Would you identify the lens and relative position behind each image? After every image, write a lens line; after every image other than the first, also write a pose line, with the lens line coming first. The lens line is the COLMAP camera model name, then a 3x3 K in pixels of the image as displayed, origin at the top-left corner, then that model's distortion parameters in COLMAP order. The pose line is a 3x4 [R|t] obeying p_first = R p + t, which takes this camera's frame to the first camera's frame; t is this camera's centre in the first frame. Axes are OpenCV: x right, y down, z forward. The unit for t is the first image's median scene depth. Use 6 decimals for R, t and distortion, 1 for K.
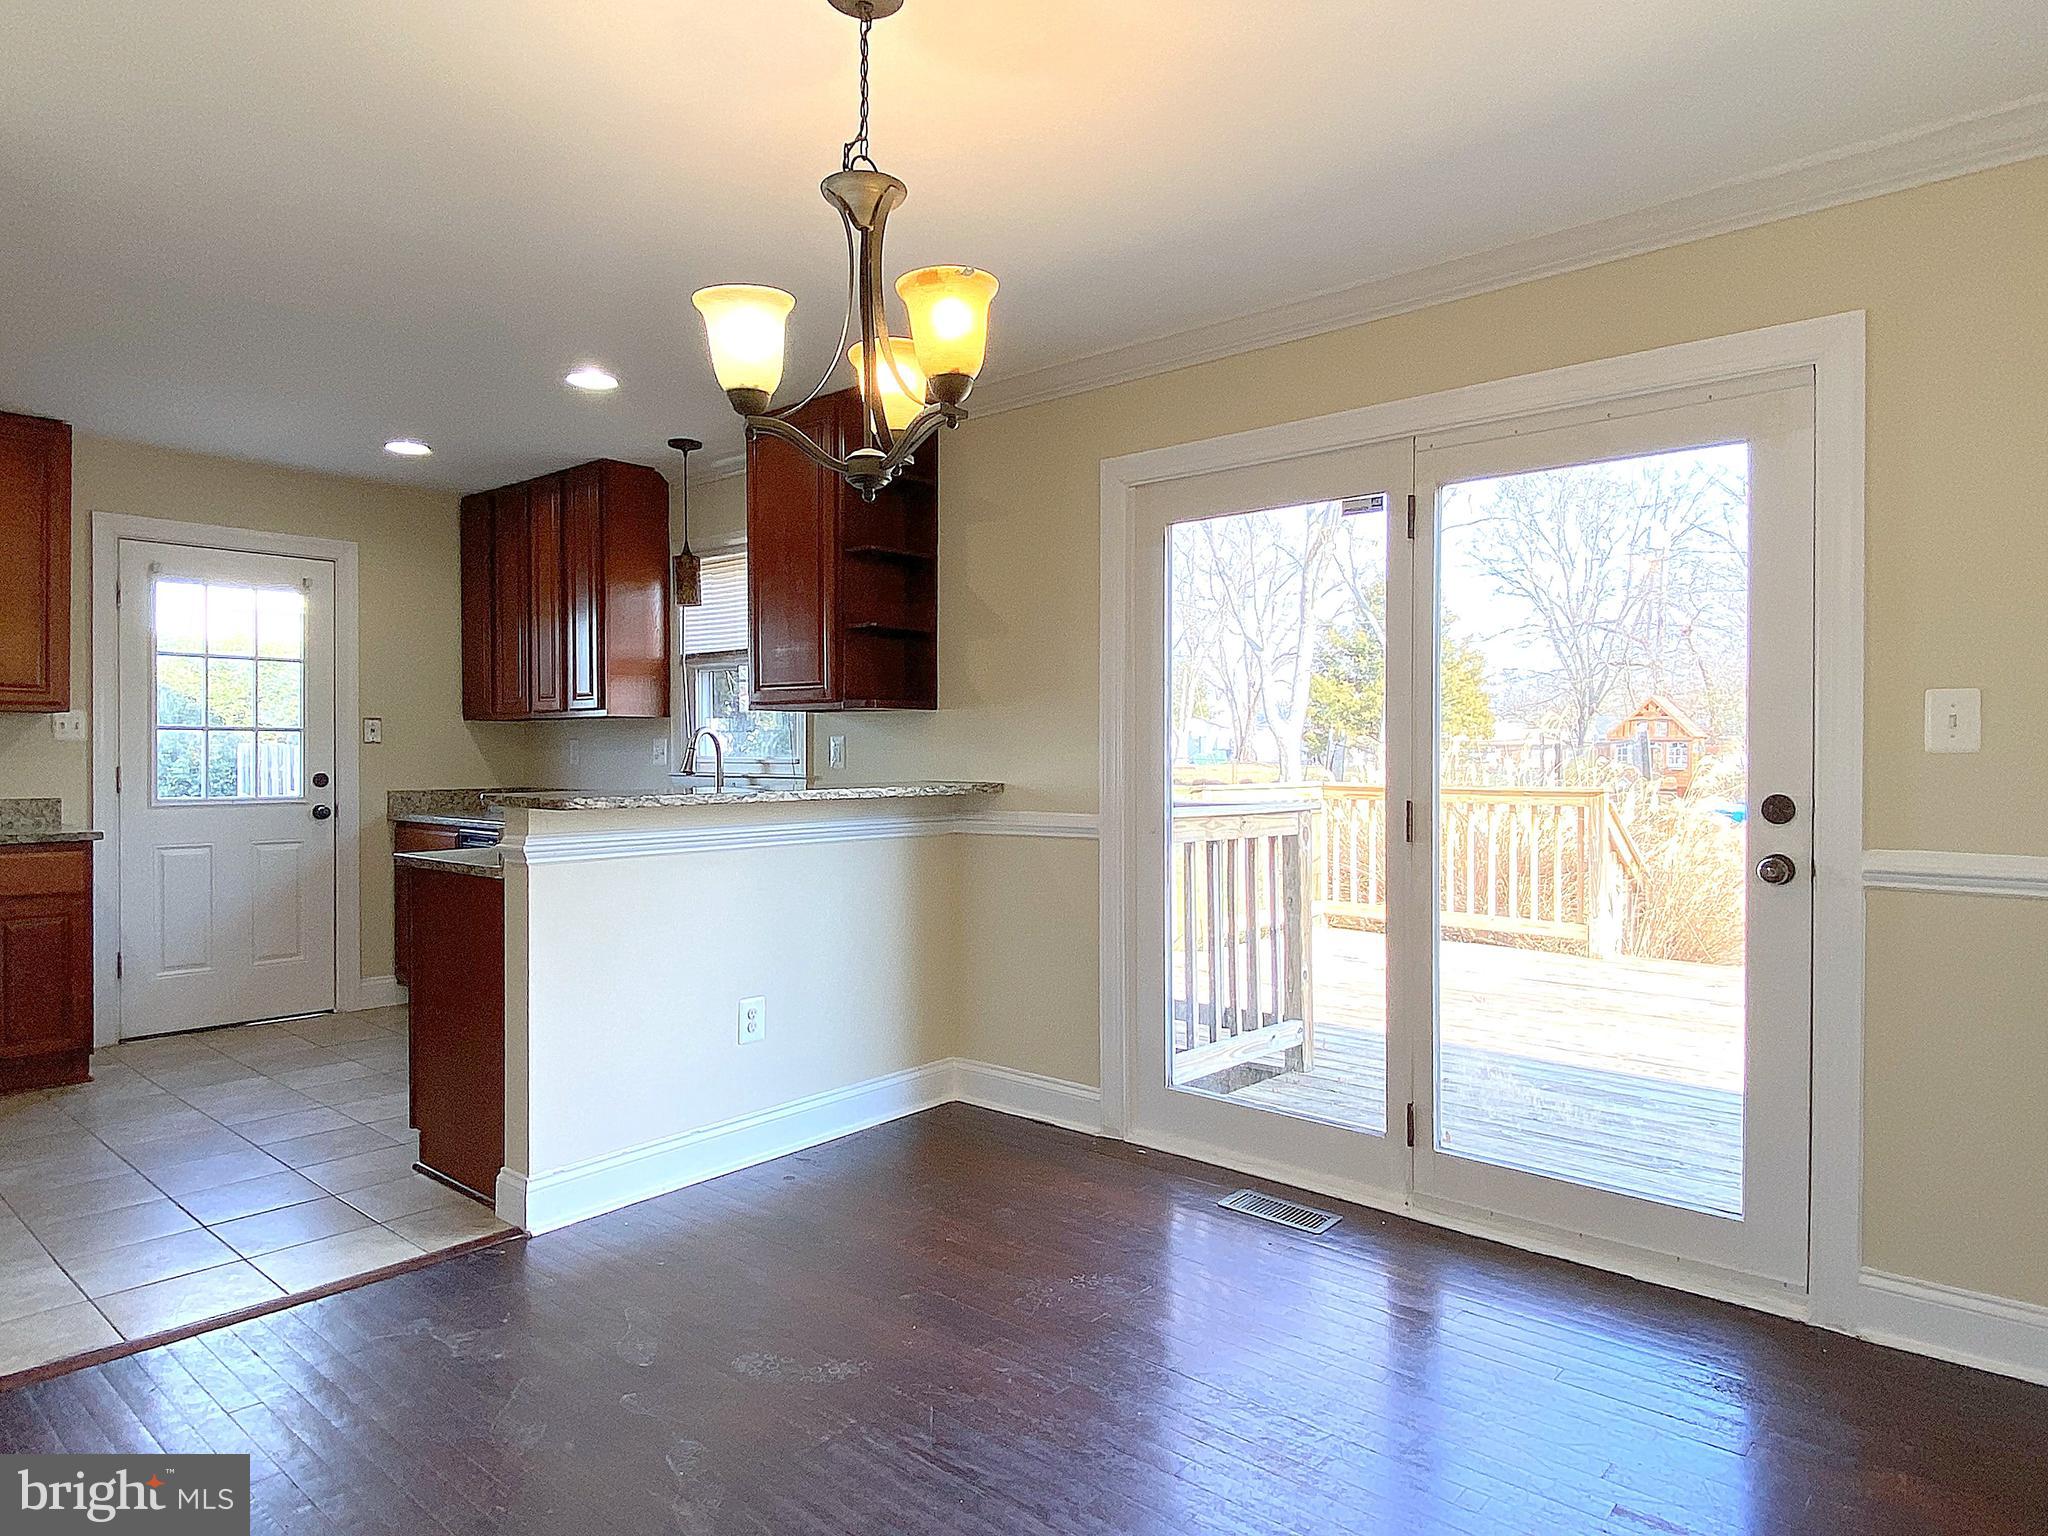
lens RADIAL K [[1254.0, 0, 1018.6], [0, 1254.0, 764.9], [0, 0, 1]] dist [0.039839, -0.025142]
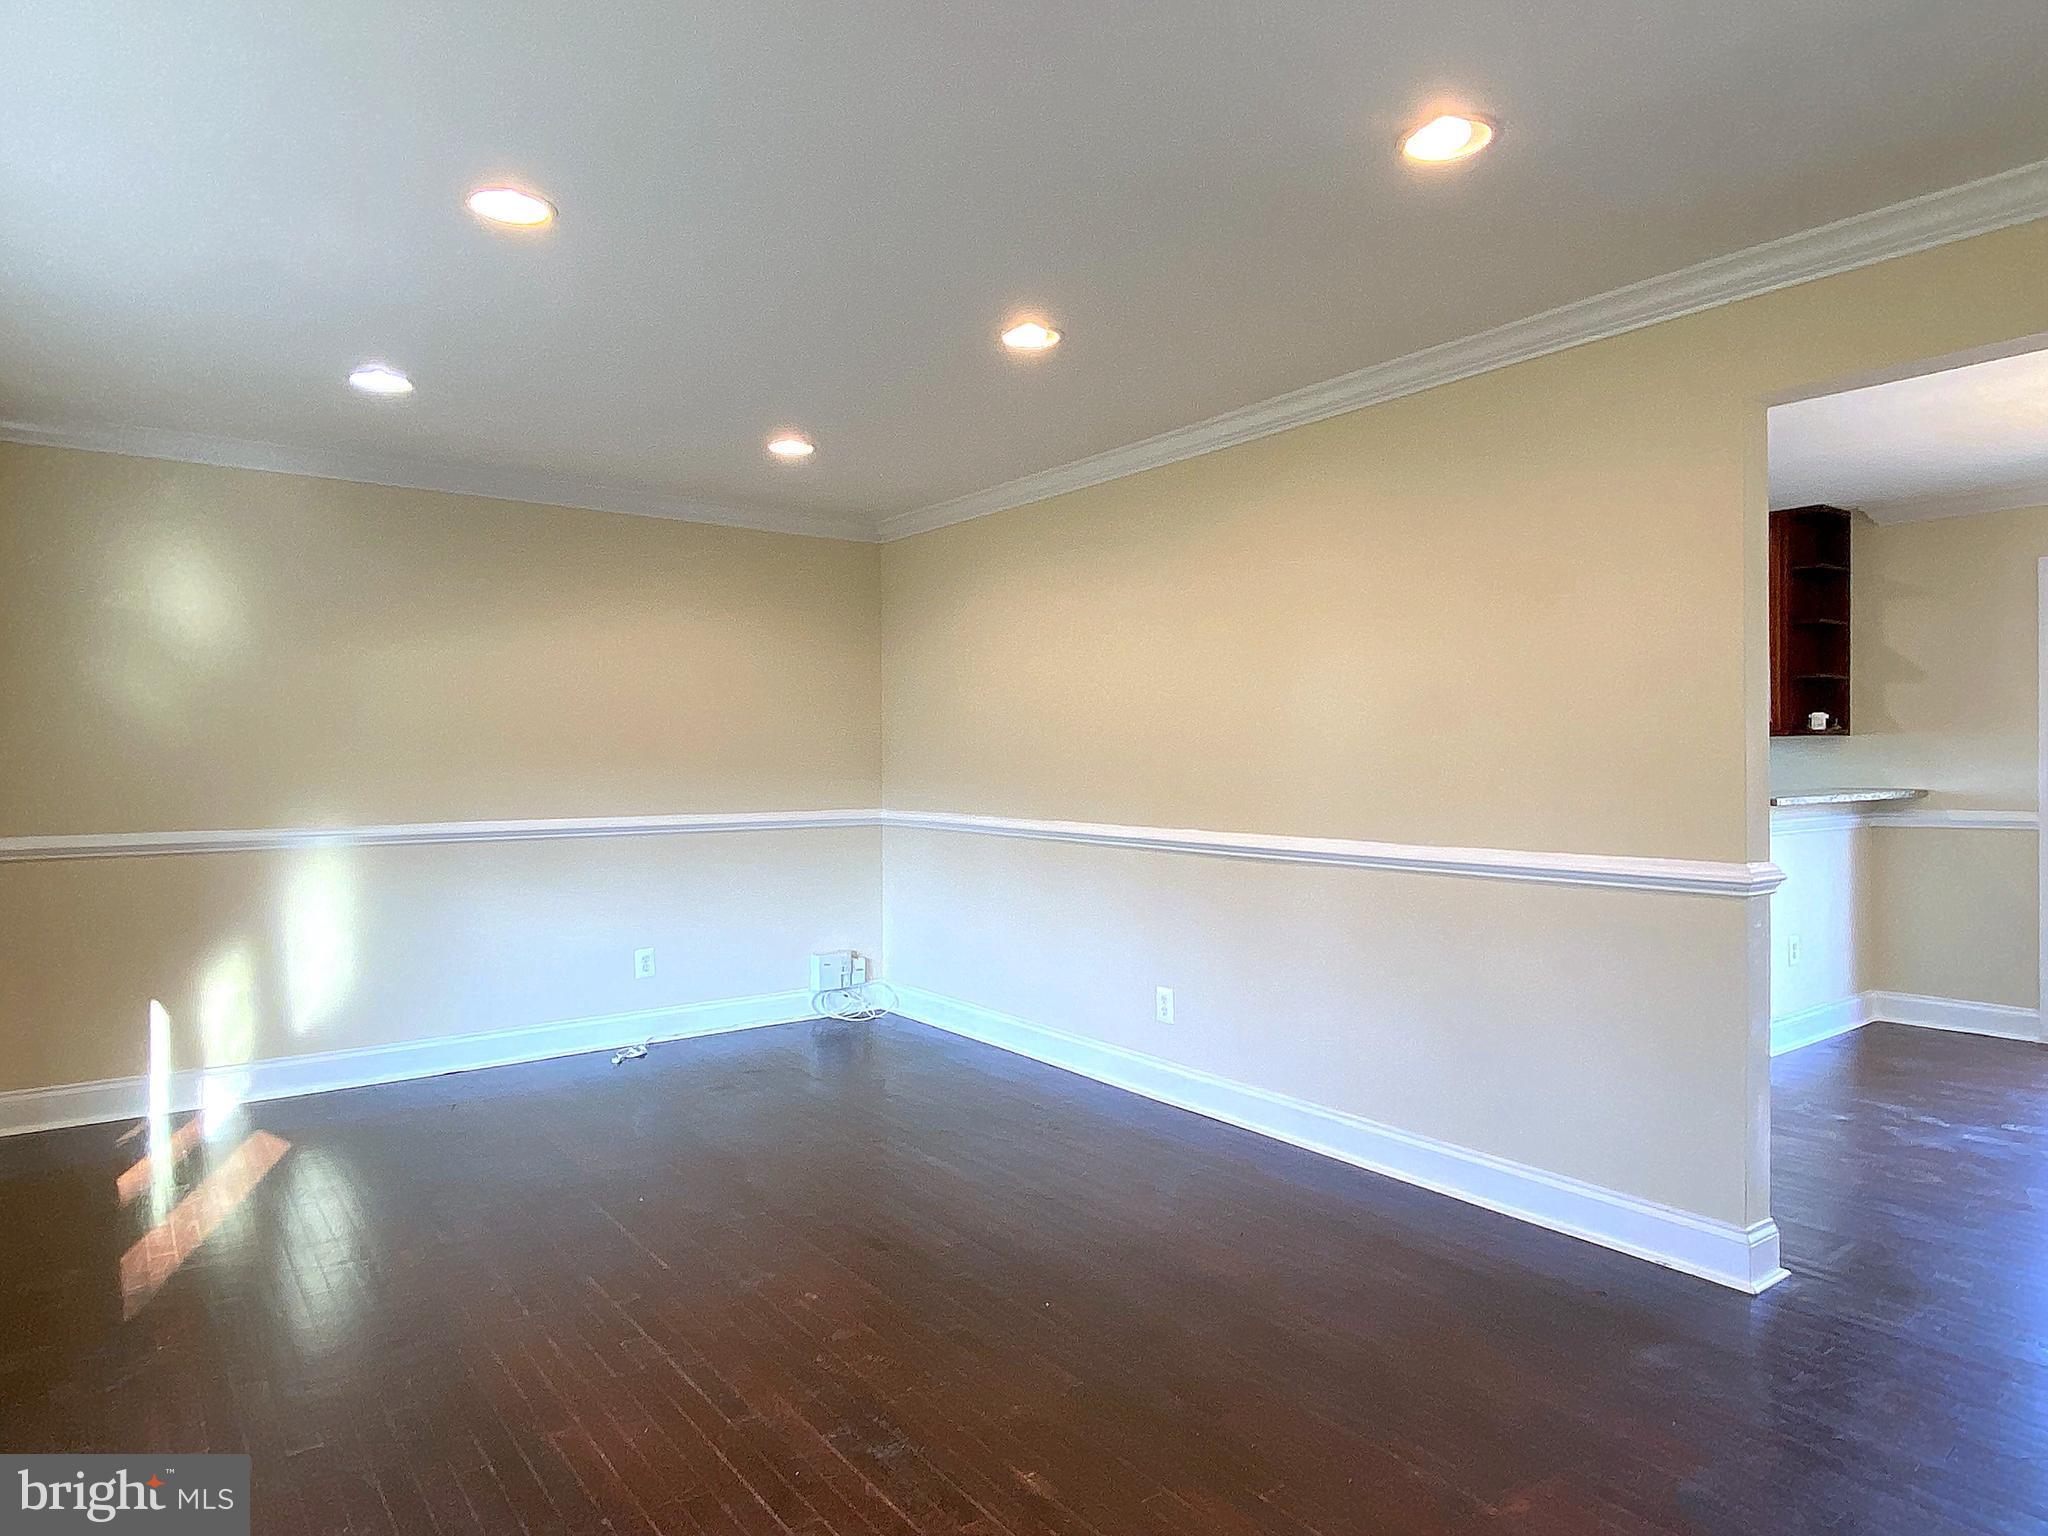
lens RADIAL K [[1254.0, 0, 1016.5], [0, 1254.0, 756.3], [0, 0, 1]] dist [0.039839, -0.025142]
pose [[0.979372, -0.005903, -0.201977, -0.808199], [0.004066, 0.999947, -0.009510, -0.014524], [0.202022, 0.008493, 0.979344, -0.649902]]
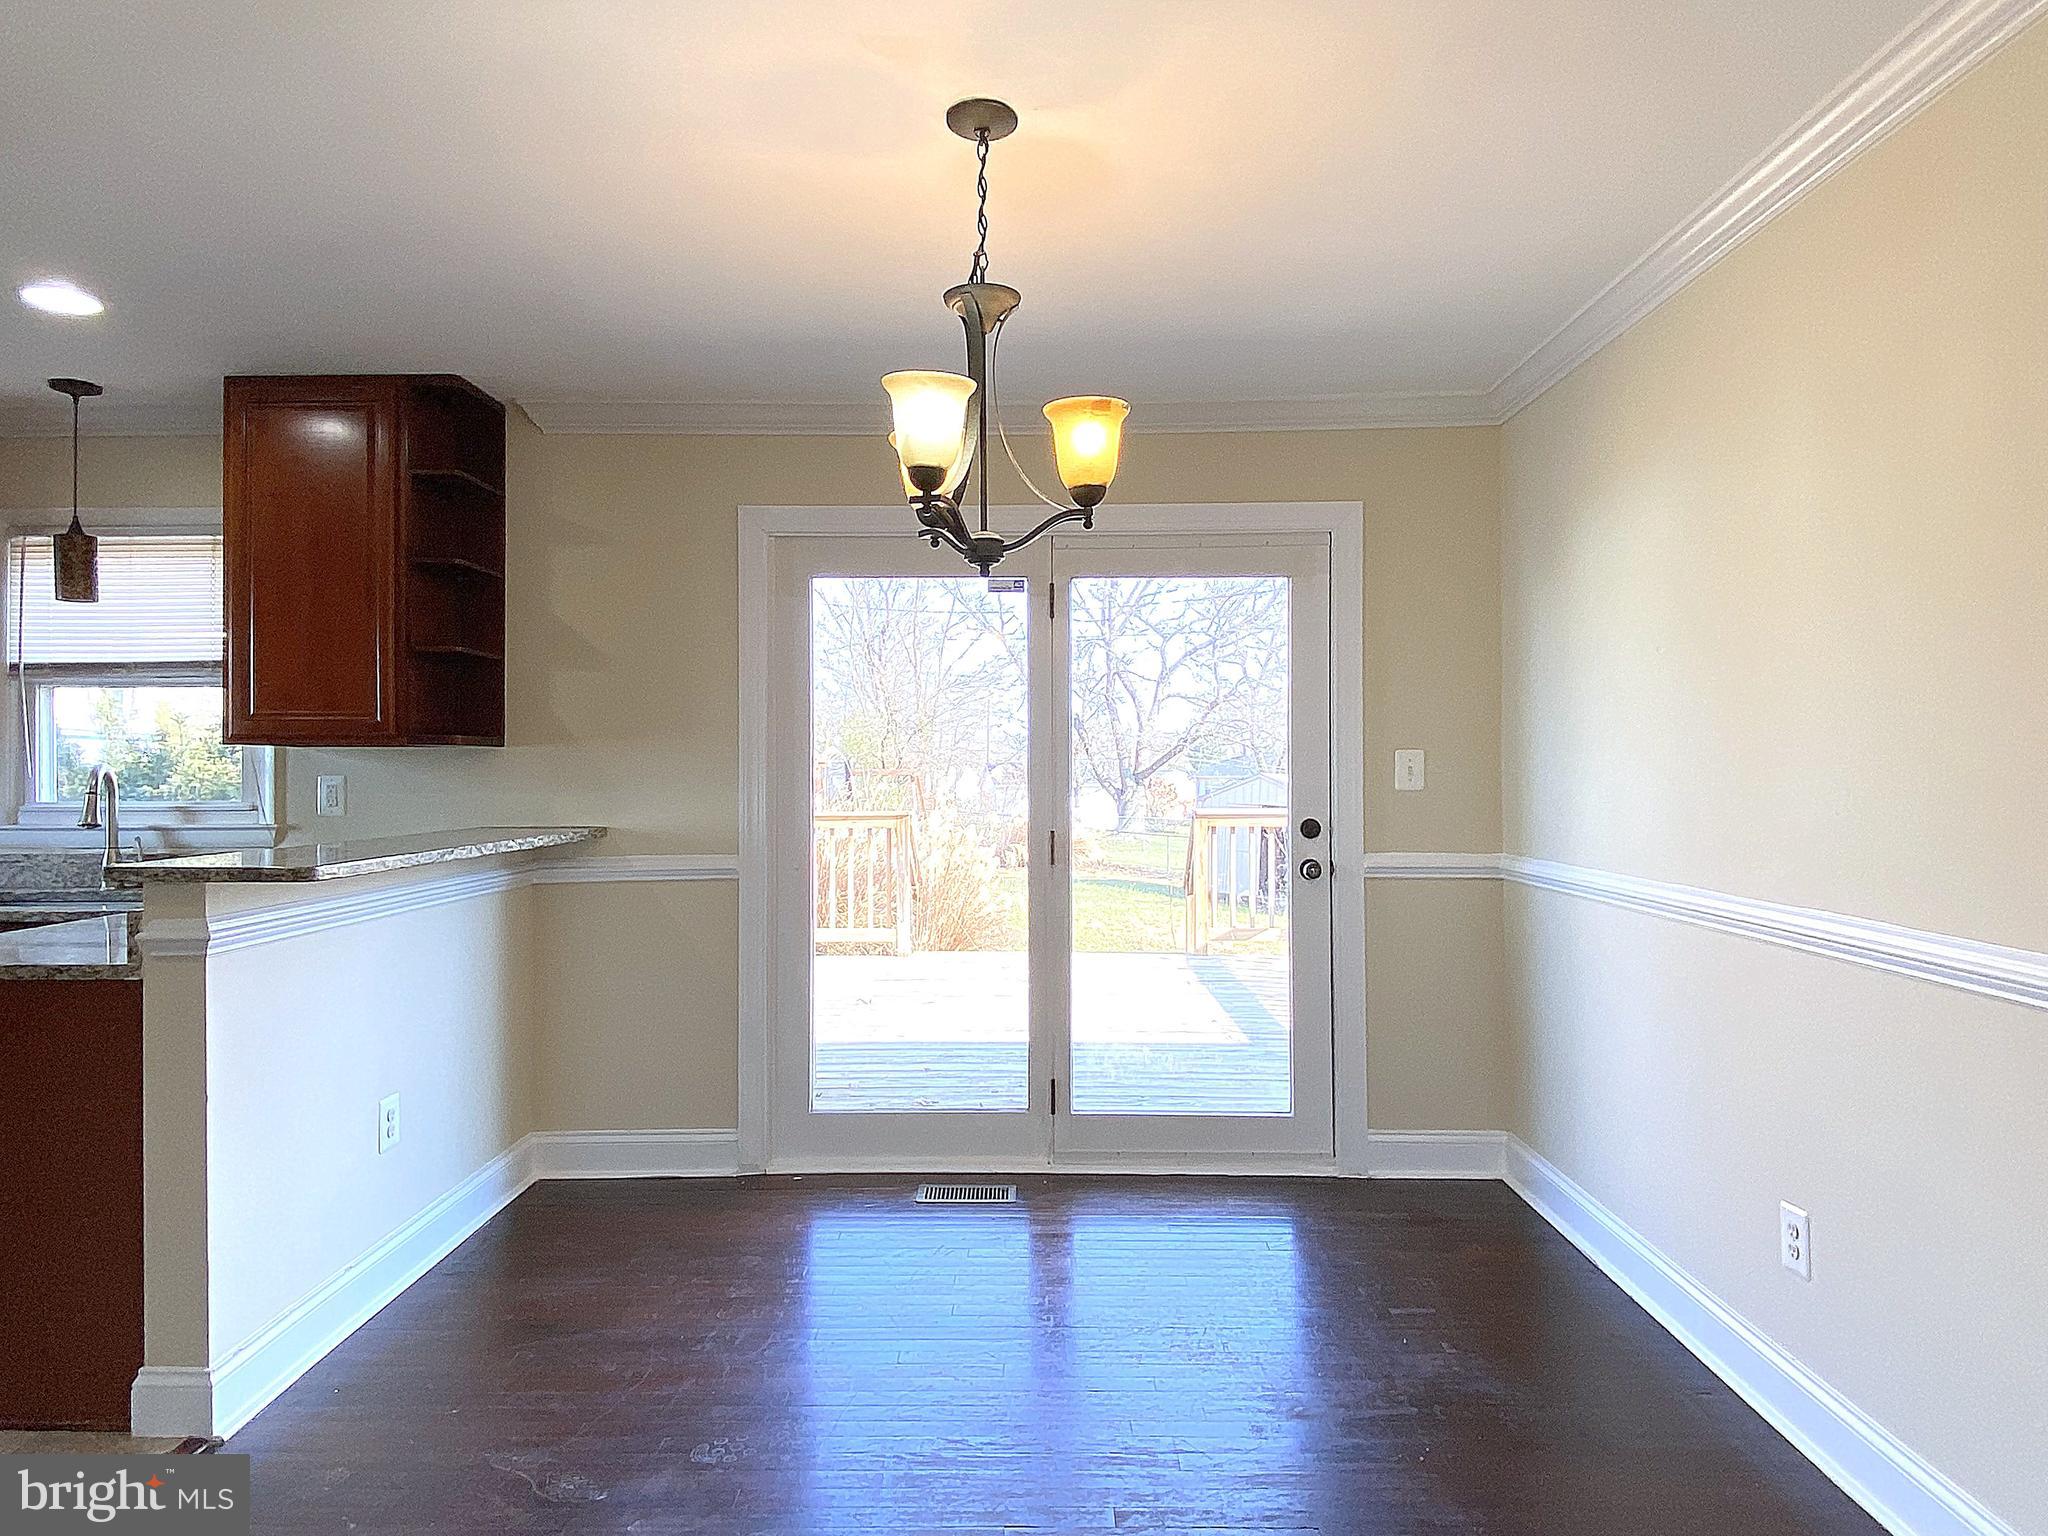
lens RADIAL K [[1254.0, 0, 1055.1], [0, 1254.0, 760.5], [0, 0, 1]] dist [0.039839, -0.025142]
pose [[0.750156, 0.001948, 0.661258, -0.438886], [0.011543, 0.999805, -0.016040, -0.018469], [-0.661160, 0.019665, 0.749987, 0.074198]]
